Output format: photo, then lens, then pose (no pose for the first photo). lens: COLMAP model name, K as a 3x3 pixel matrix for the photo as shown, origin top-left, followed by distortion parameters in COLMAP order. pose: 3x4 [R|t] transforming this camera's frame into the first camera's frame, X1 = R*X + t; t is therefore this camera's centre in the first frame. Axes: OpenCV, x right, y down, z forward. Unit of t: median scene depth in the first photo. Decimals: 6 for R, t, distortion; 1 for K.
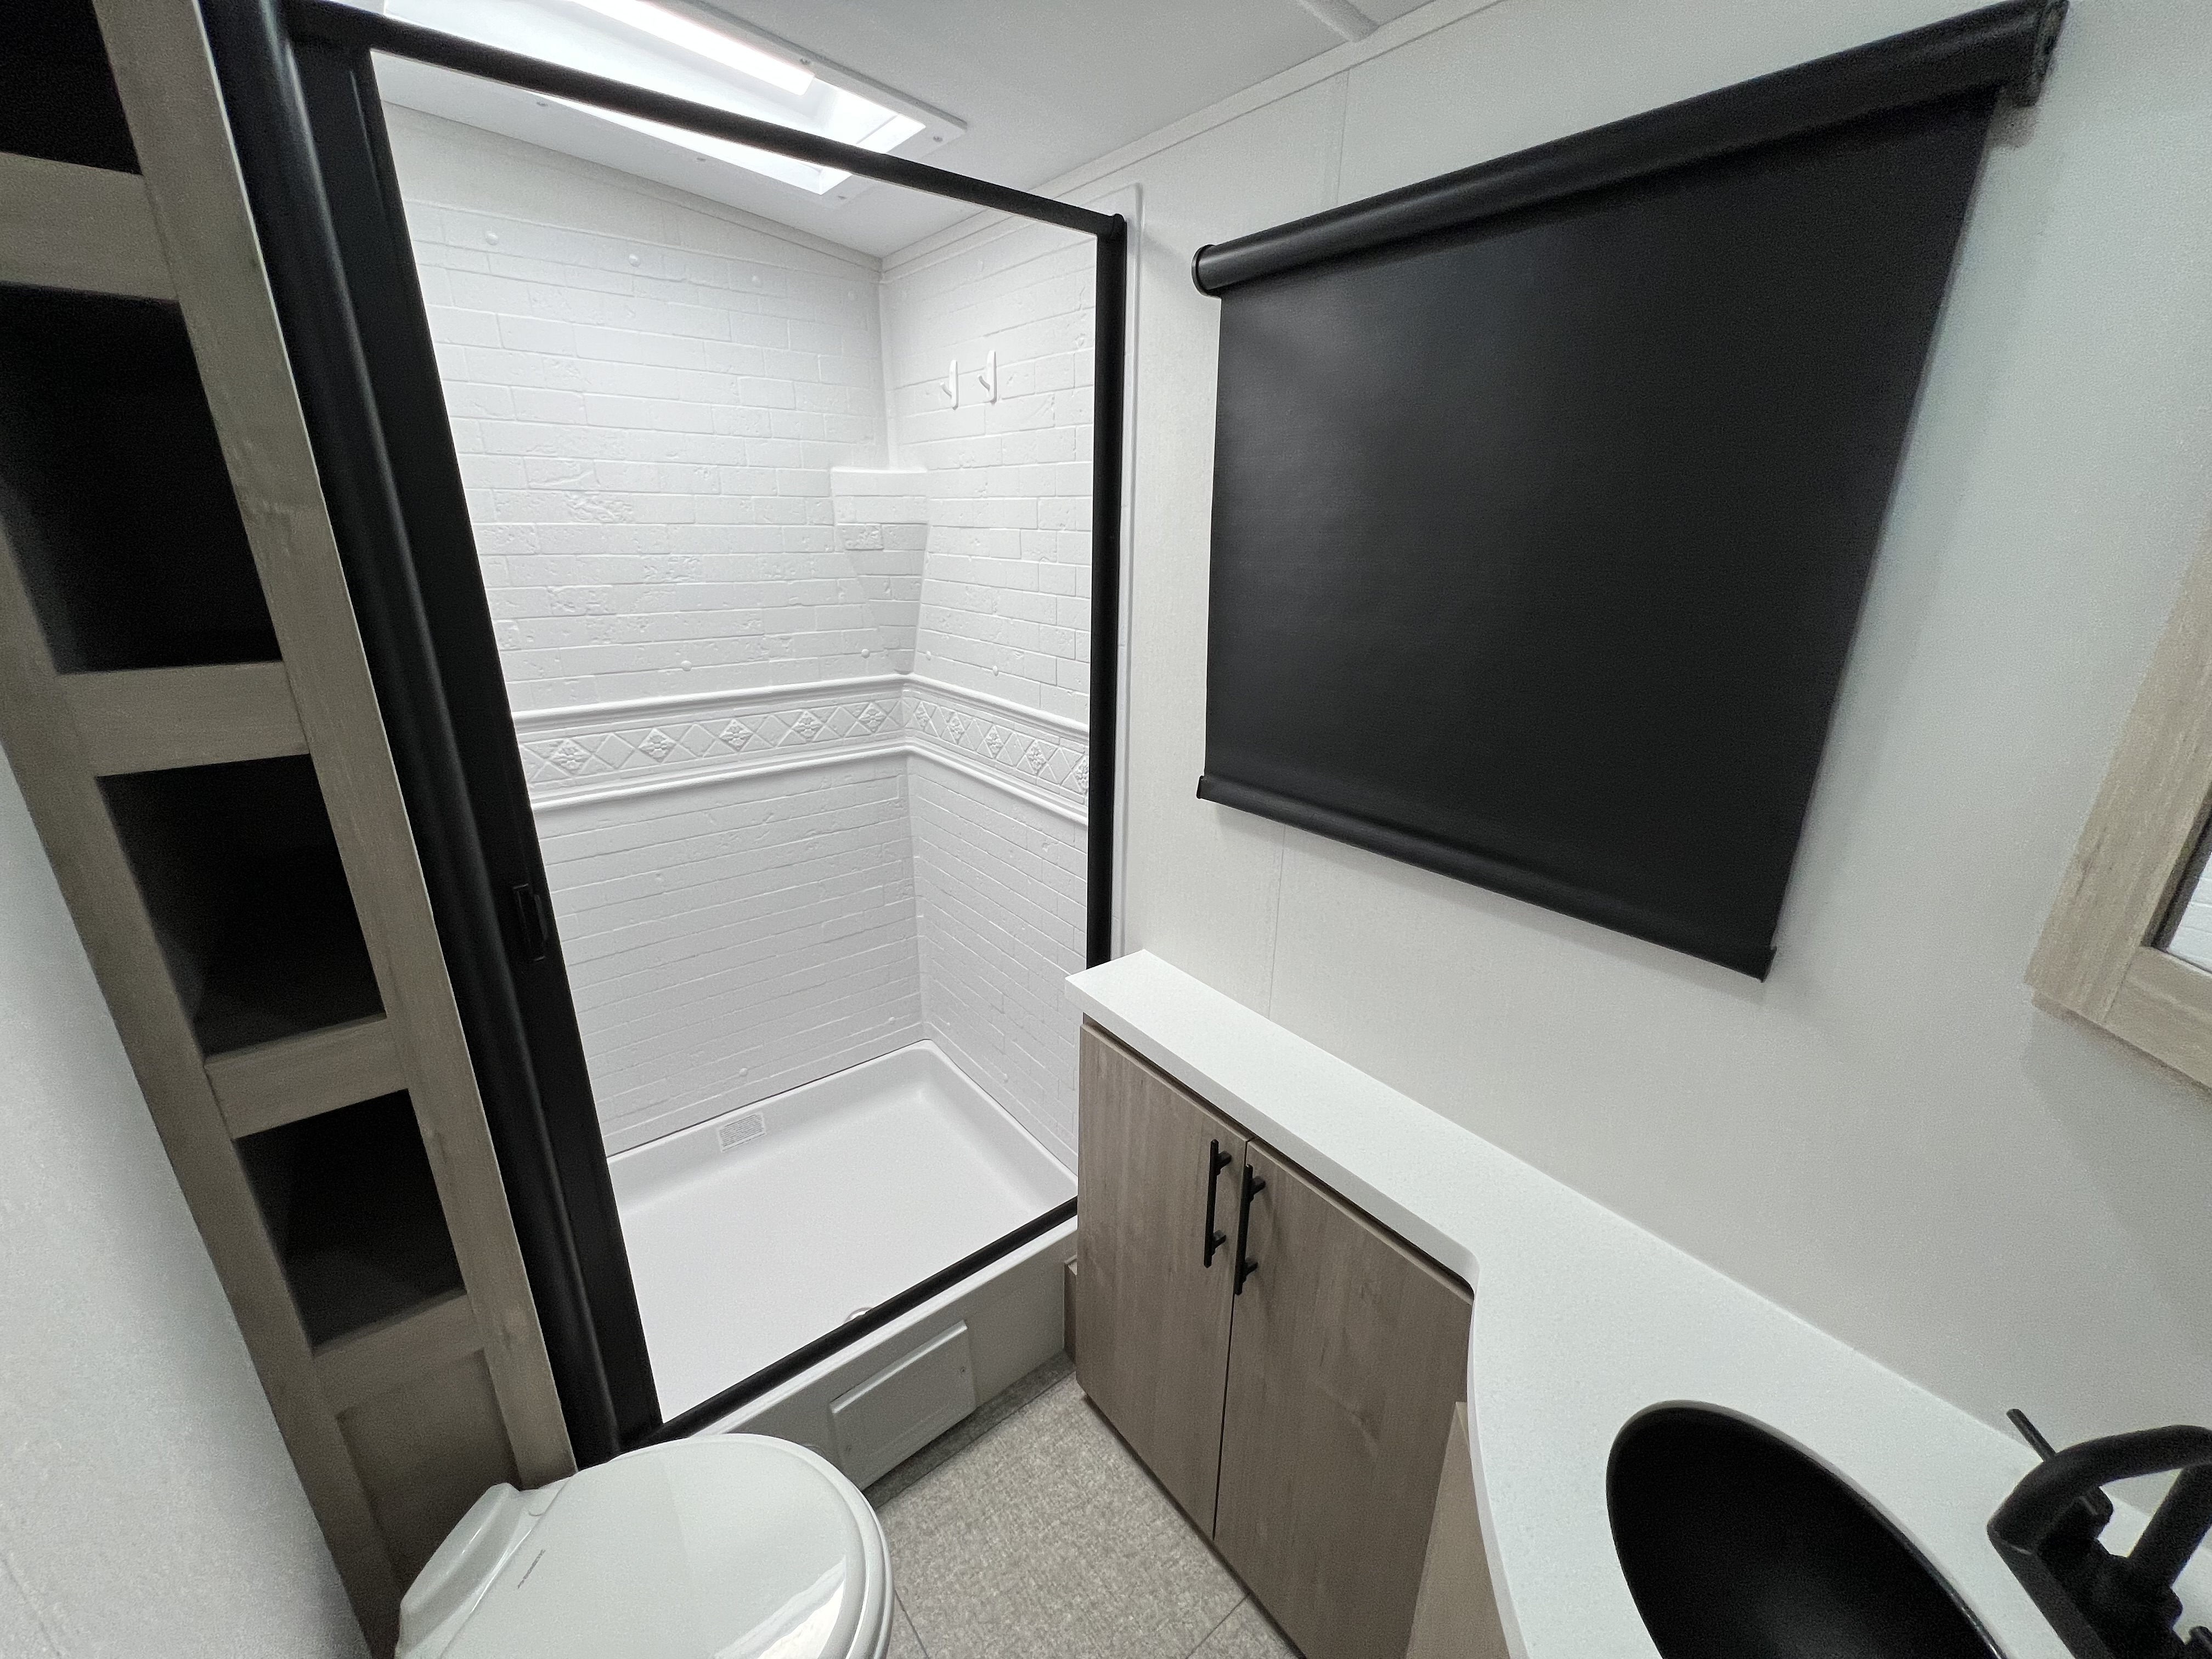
lens RADIAL K [[886.4, 0, 1098.0], [0, 886.4, 826.8], [0, 0, 1]] dist [-0.001709, 0.000402]
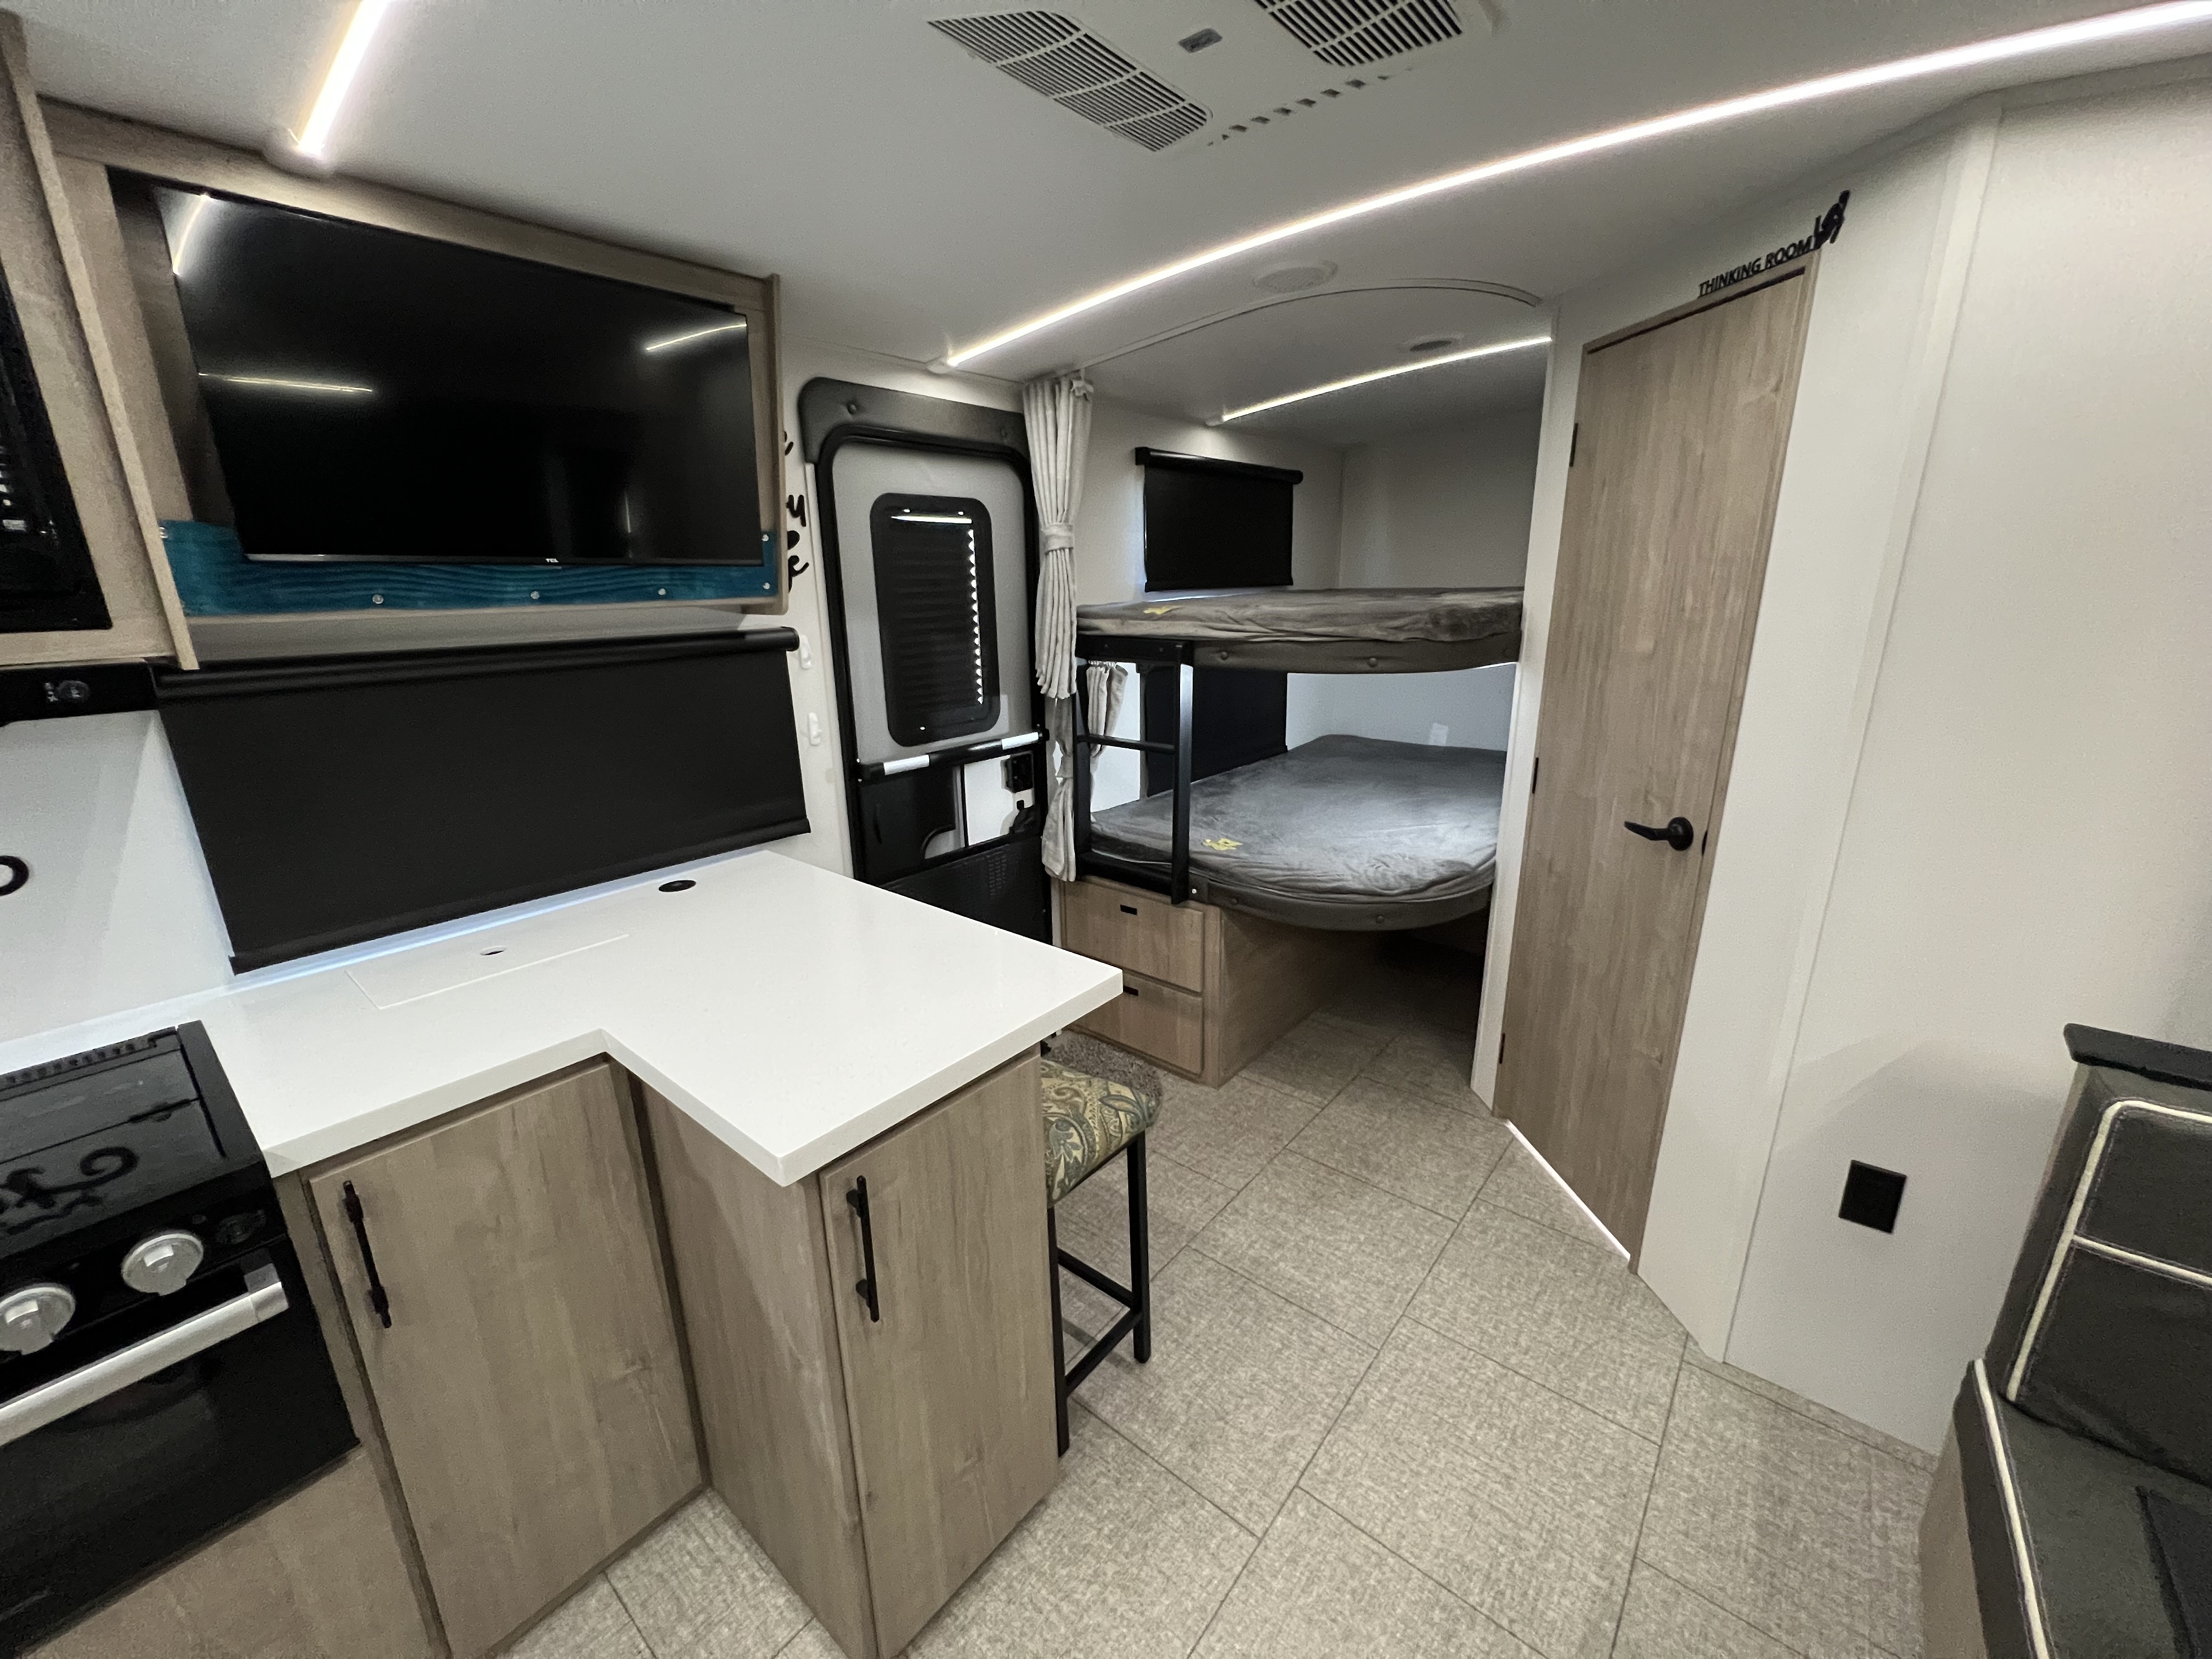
lens RADIAL K [[886.4, 0, 1102.2], [0, 886.4, 824.2], [0, 0, 1]] dist [-0.001709, 0.000402]
pose [[0.198878, 0.254047, -0.946524, 0.898165], [-0.307171, 0.933309, 0.185959, -0.099049], [0.930642, 0.253761, 0.263650, 0.417270]]
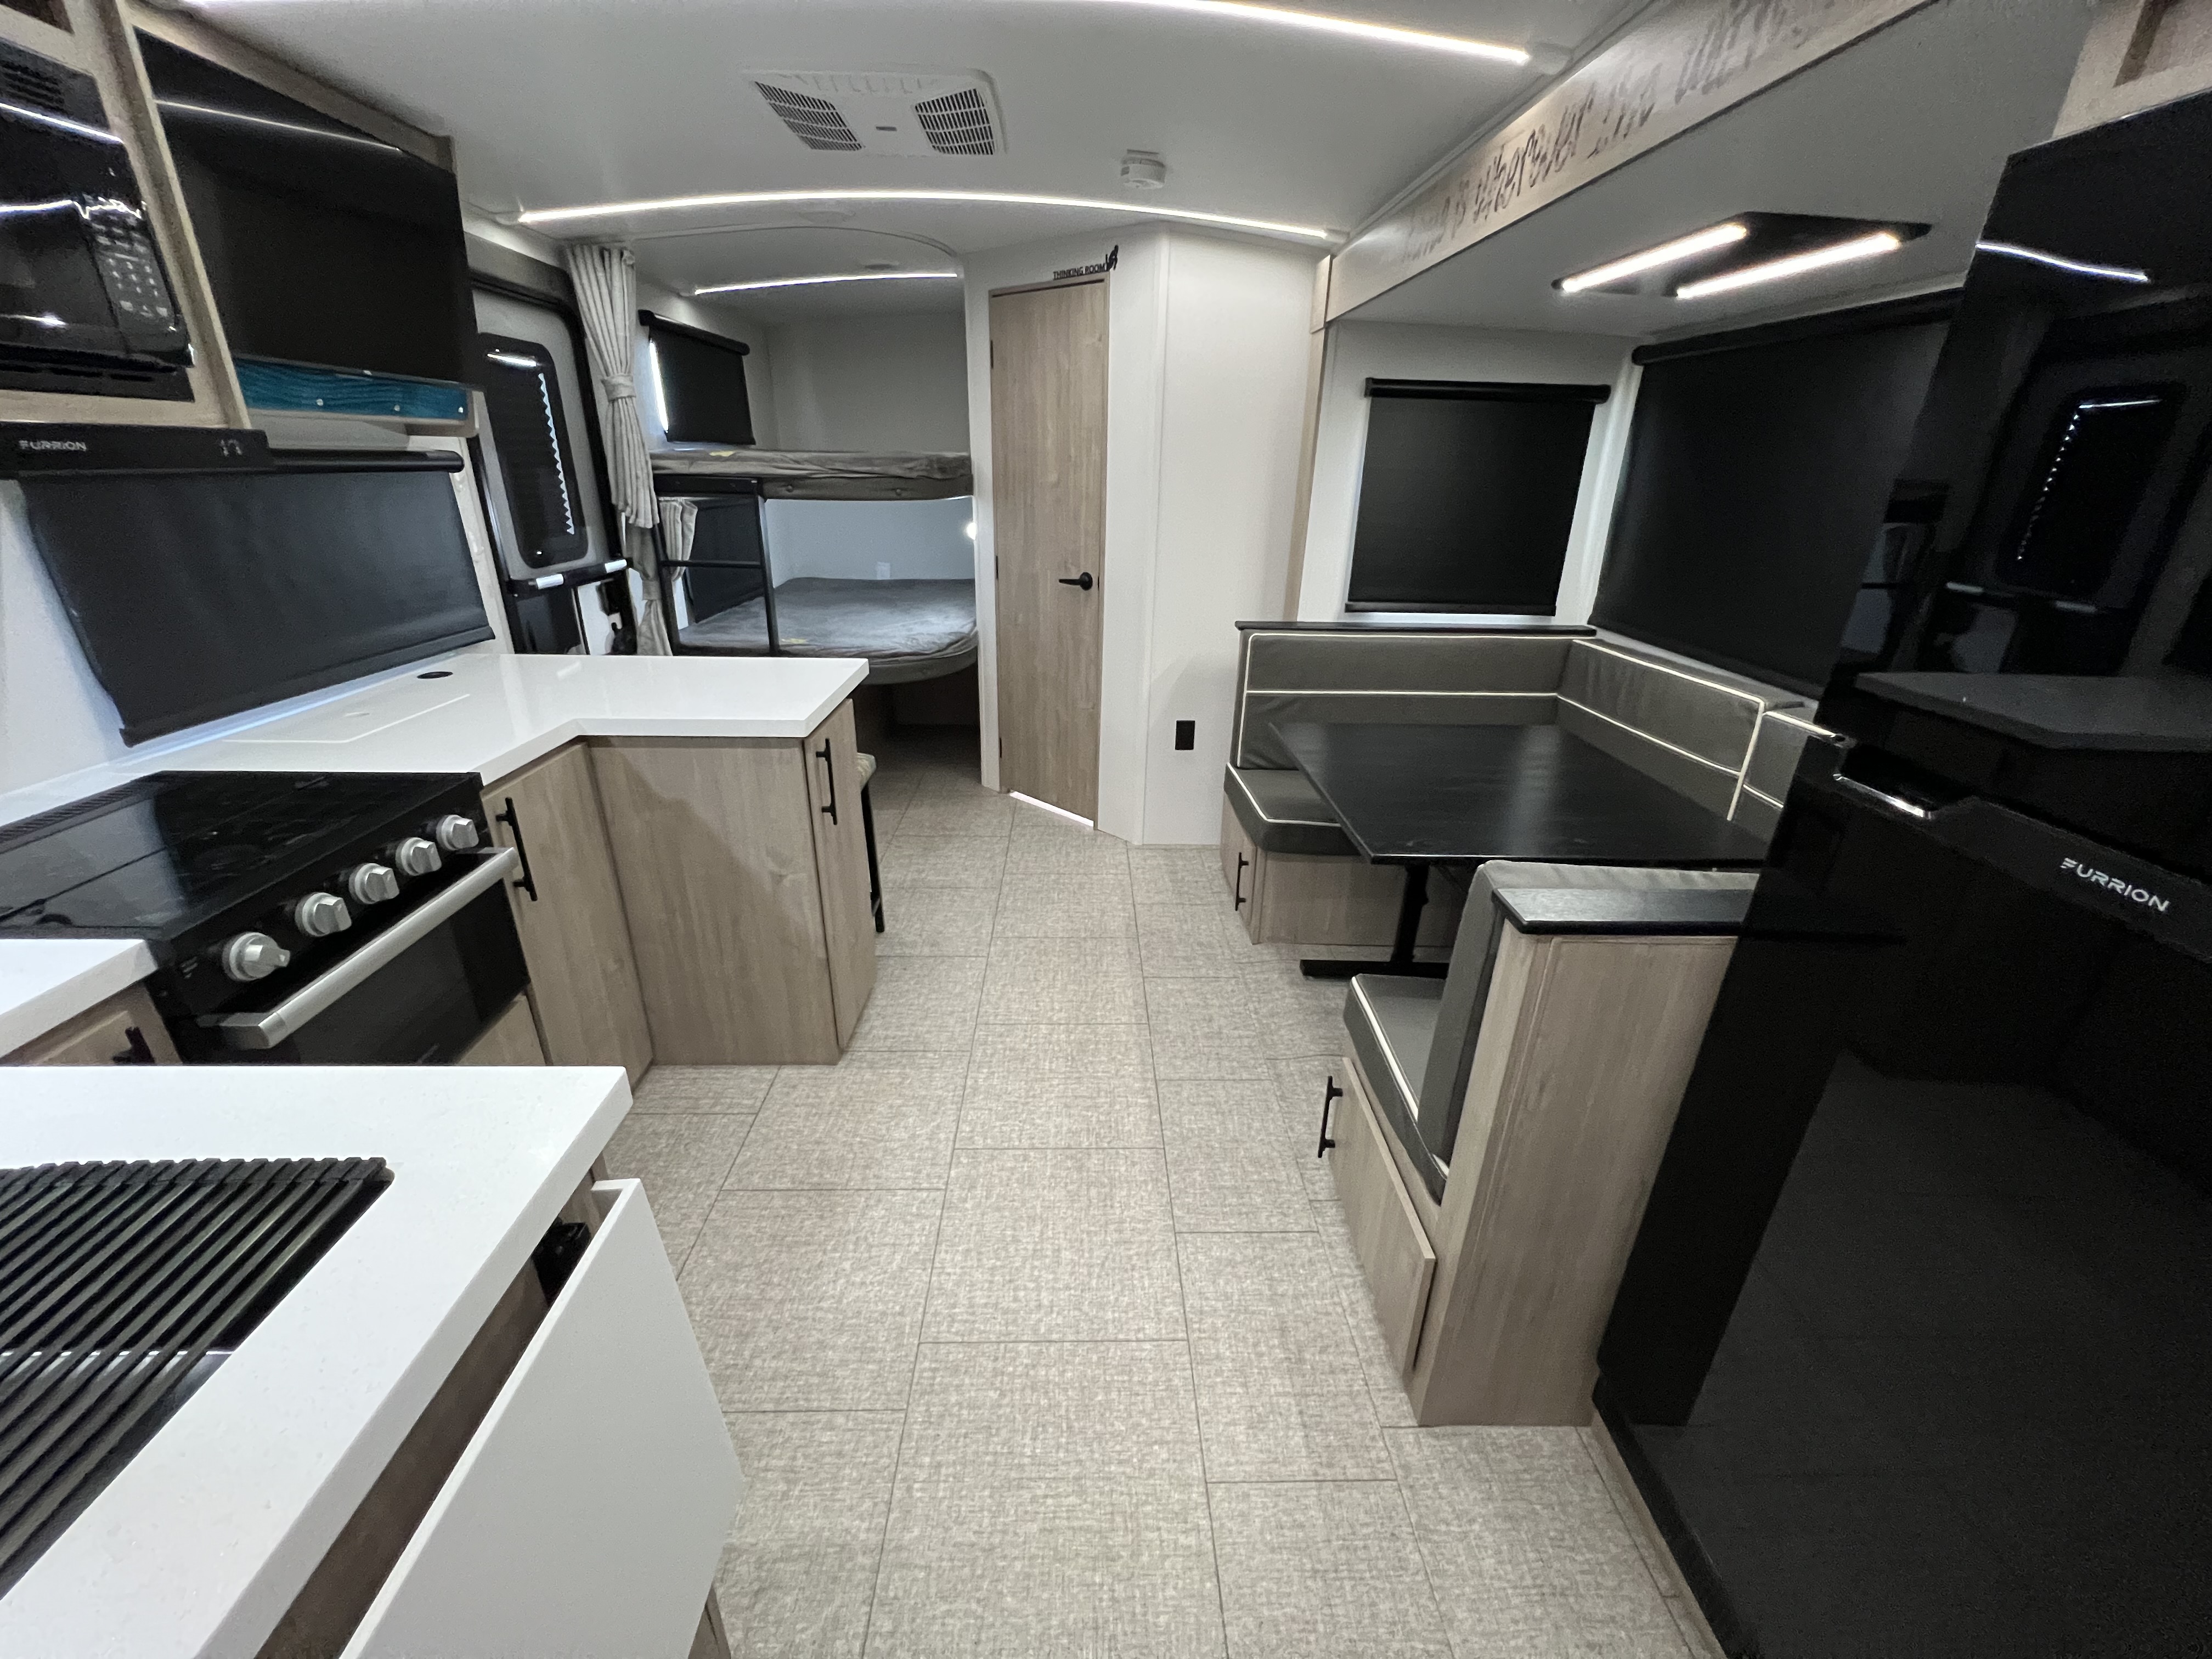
lens RADIAL K [[886.4, 0, 1102.6], [0, 886.4, 824.8], [0, 0, 1]] dist [-0.001709, 0.000402]
pose [[0.796960, 0.235952, -0.556041, 1.411088], [-0.211877, 0.971258, 0.108468, 0.280786], [0.565652, 0.031367, 0.824047, -0.438021]]
